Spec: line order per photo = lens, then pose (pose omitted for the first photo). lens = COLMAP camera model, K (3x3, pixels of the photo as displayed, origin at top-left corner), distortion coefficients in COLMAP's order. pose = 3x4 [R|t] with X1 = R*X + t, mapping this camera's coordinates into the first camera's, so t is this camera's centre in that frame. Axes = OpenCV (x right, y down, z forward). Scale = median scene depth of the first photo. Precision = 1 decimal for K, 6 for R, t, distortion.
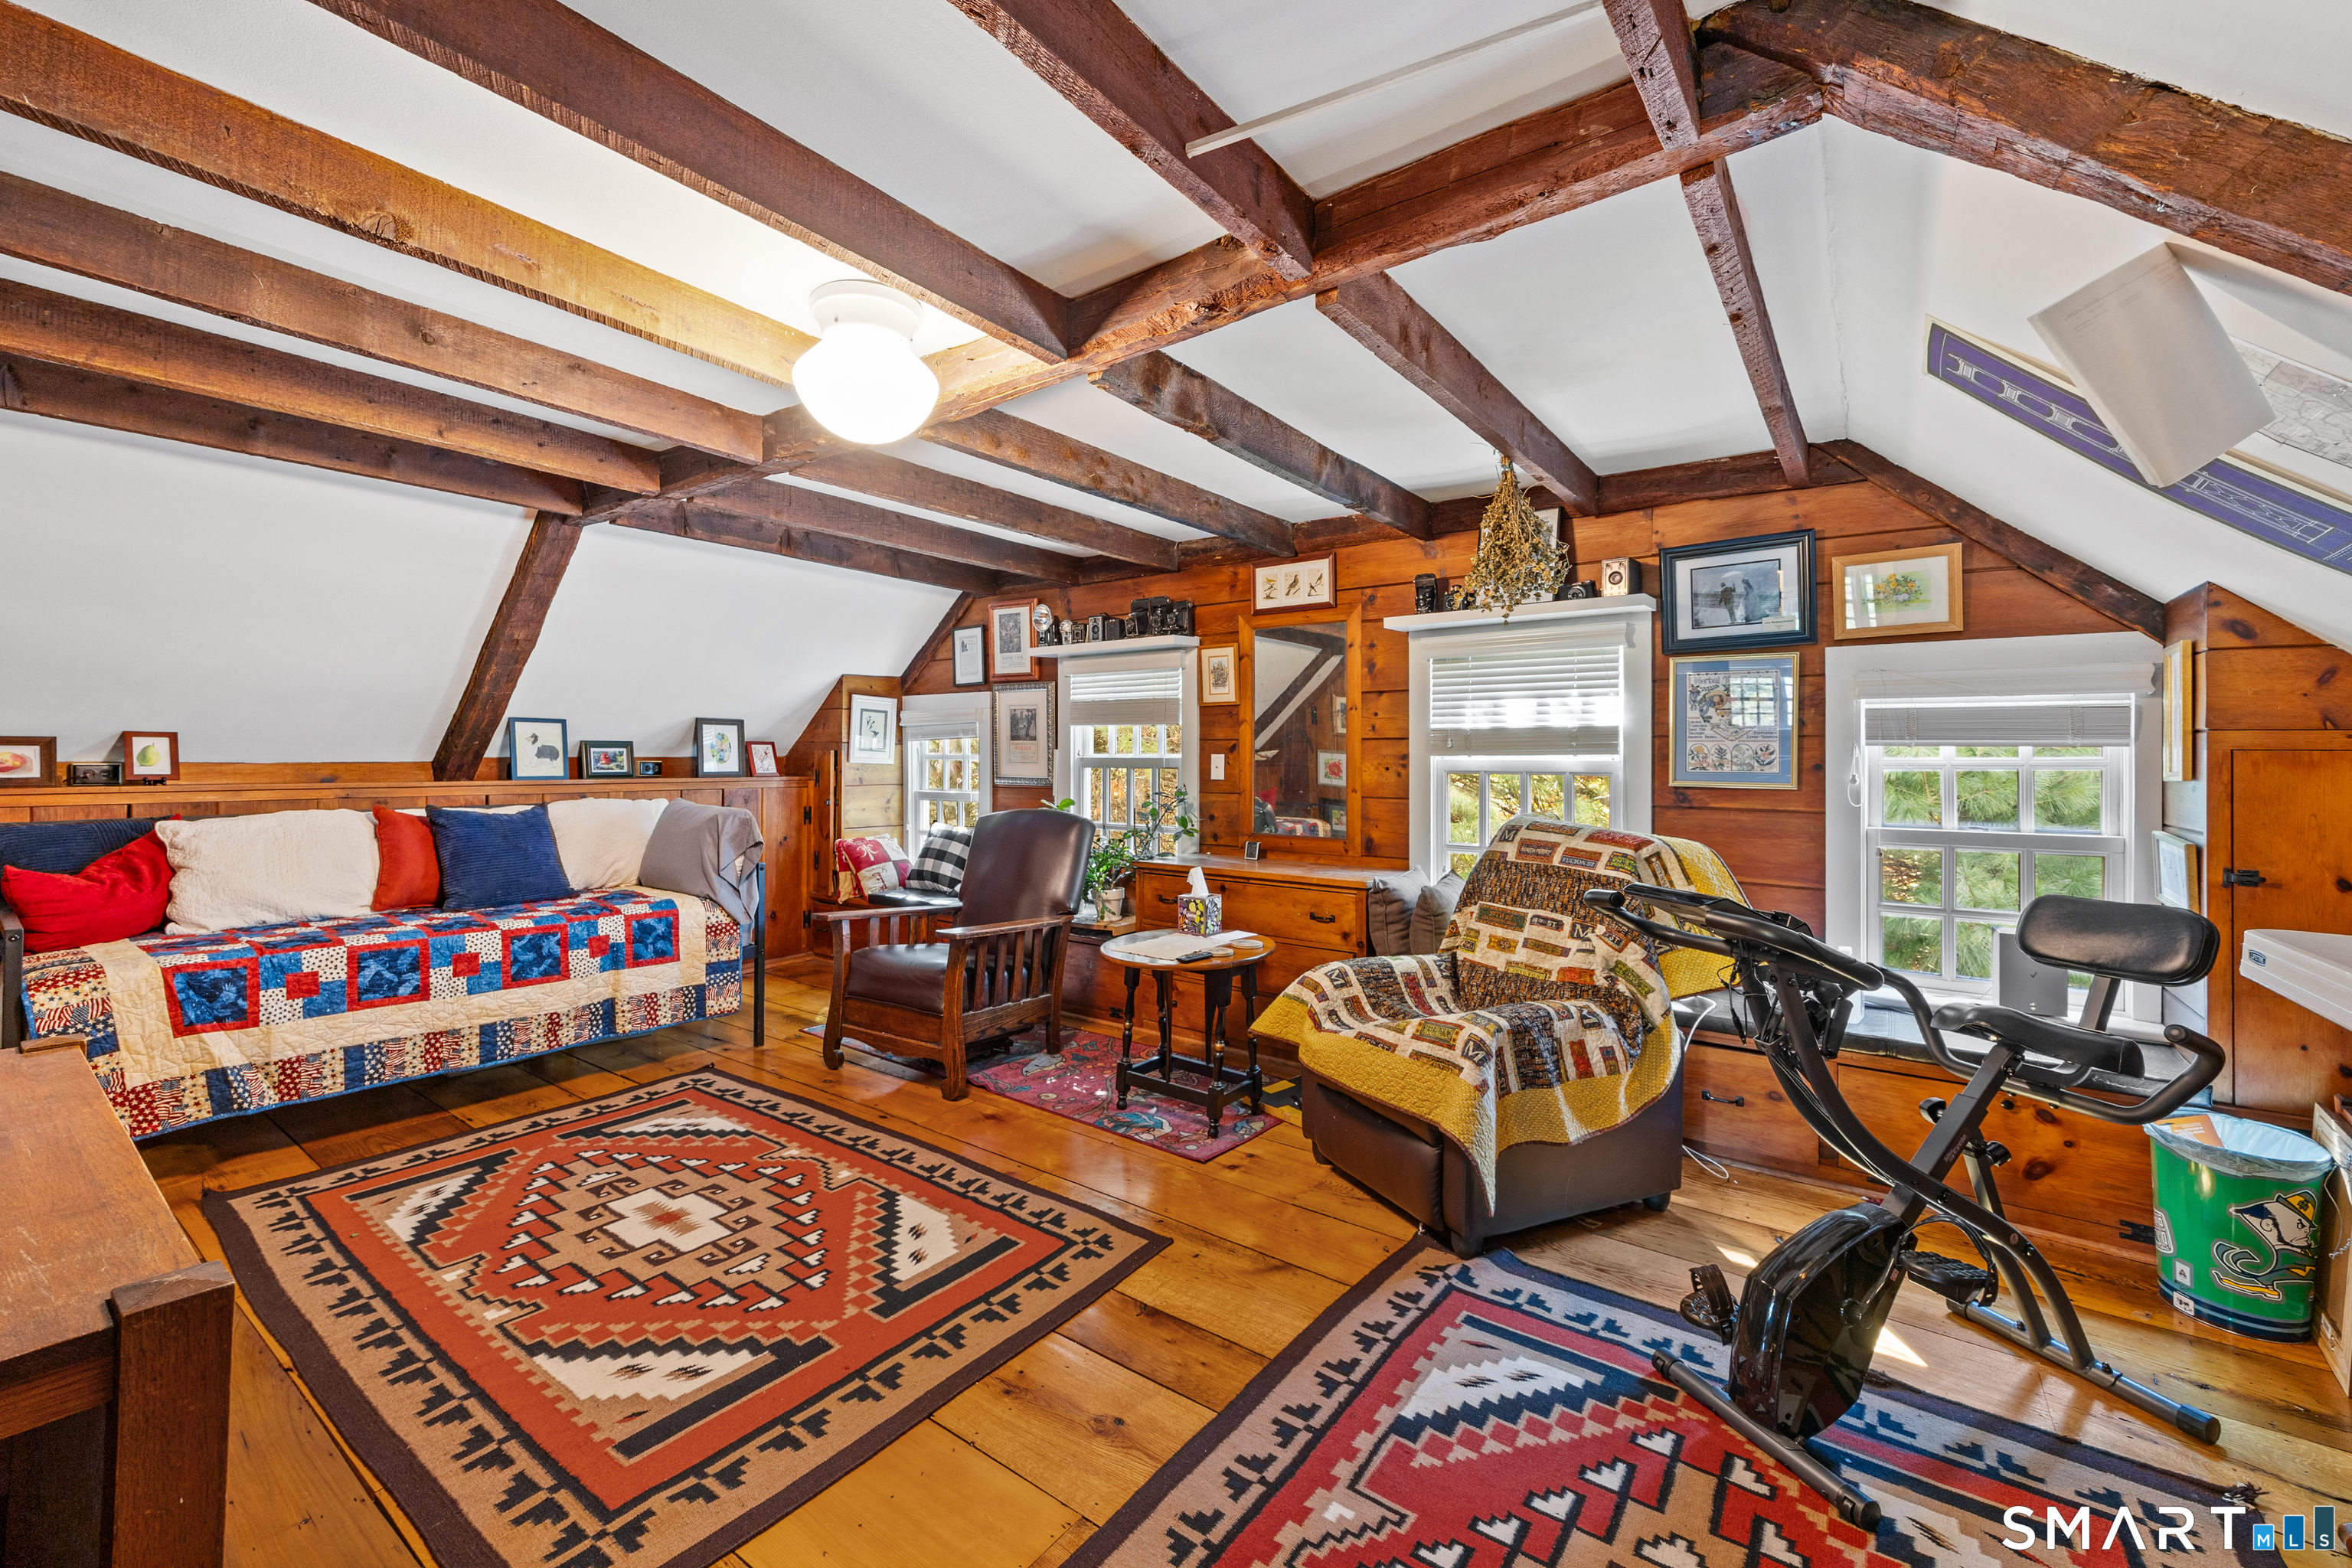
lens RADIAL K [[967.1, 0, 1174.5], [0, 967.1, 760.3], [0, 0, 1]] dist [0.003898, 0.000449]
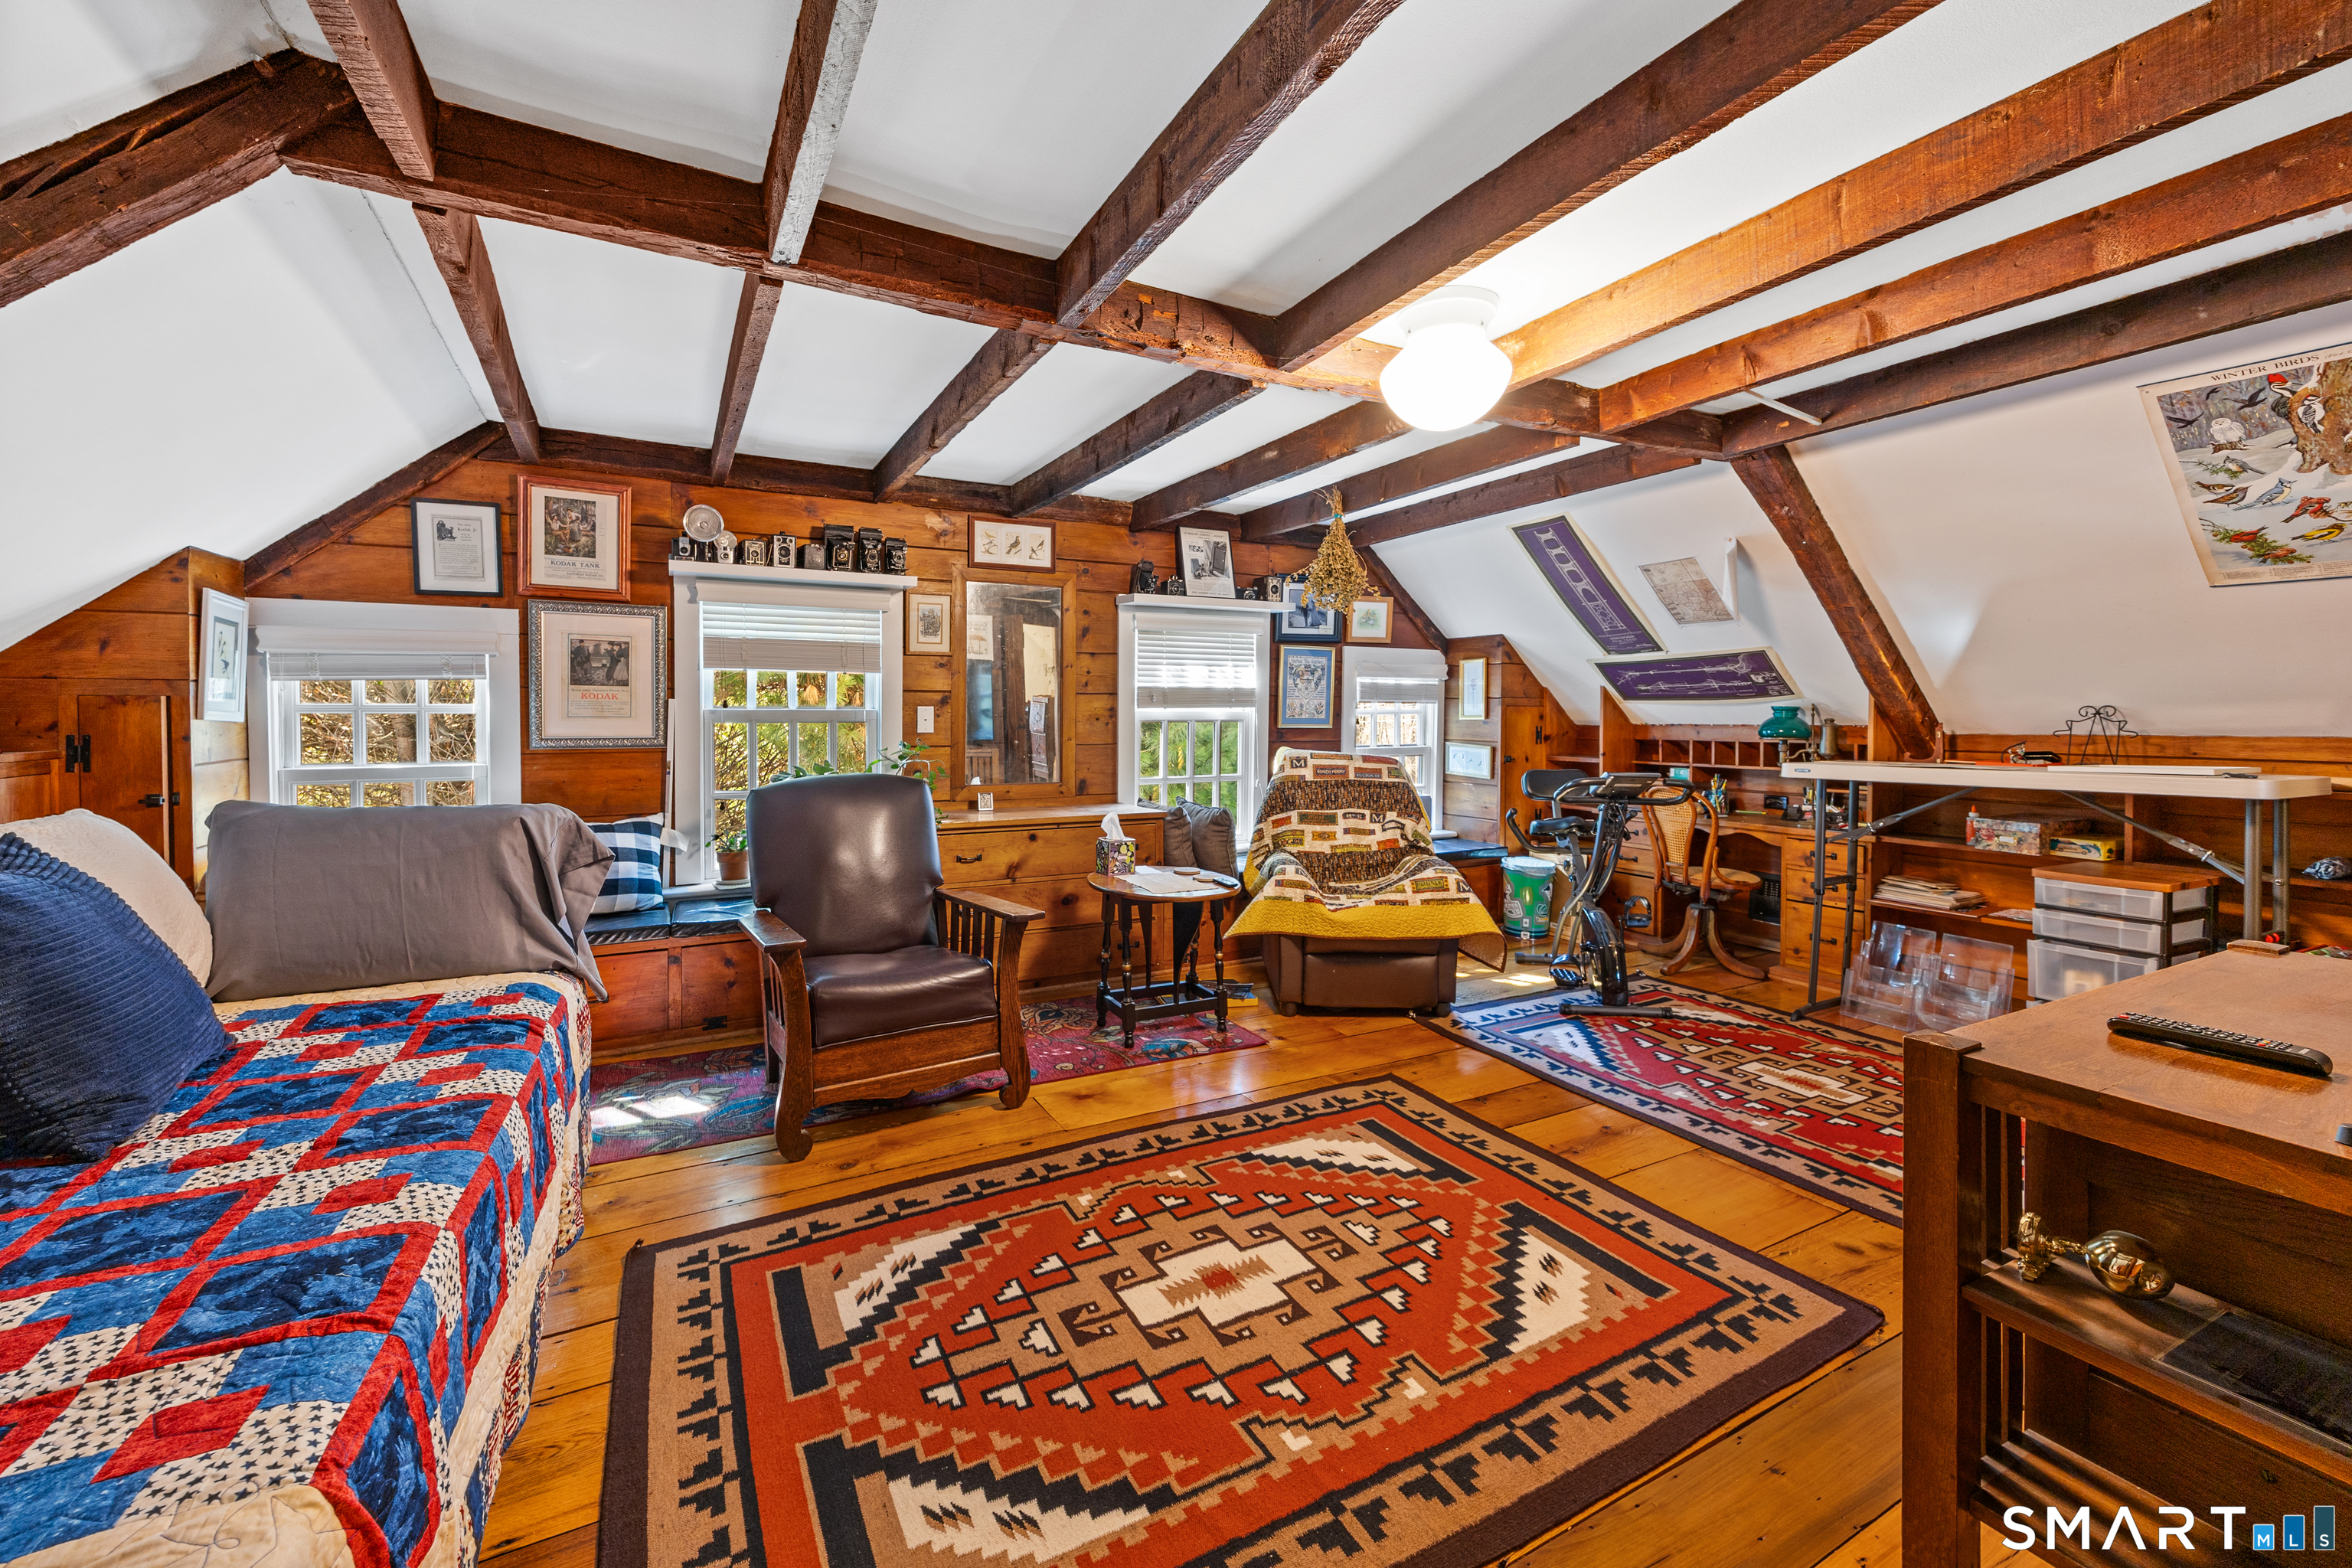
lens RADIAL K [[967.1, 0, 1112.5], [0, 967.1, 737.8], [0, 0, 1]] dist [0.003898, 0.000449]
pose [[0.432706, -0.027719, 0.901109, -1.165390], [0.001759, 0.999551, 0.029903, -0.005324], [-0.901533, -0.011354, 0.432561, 0.668323]]
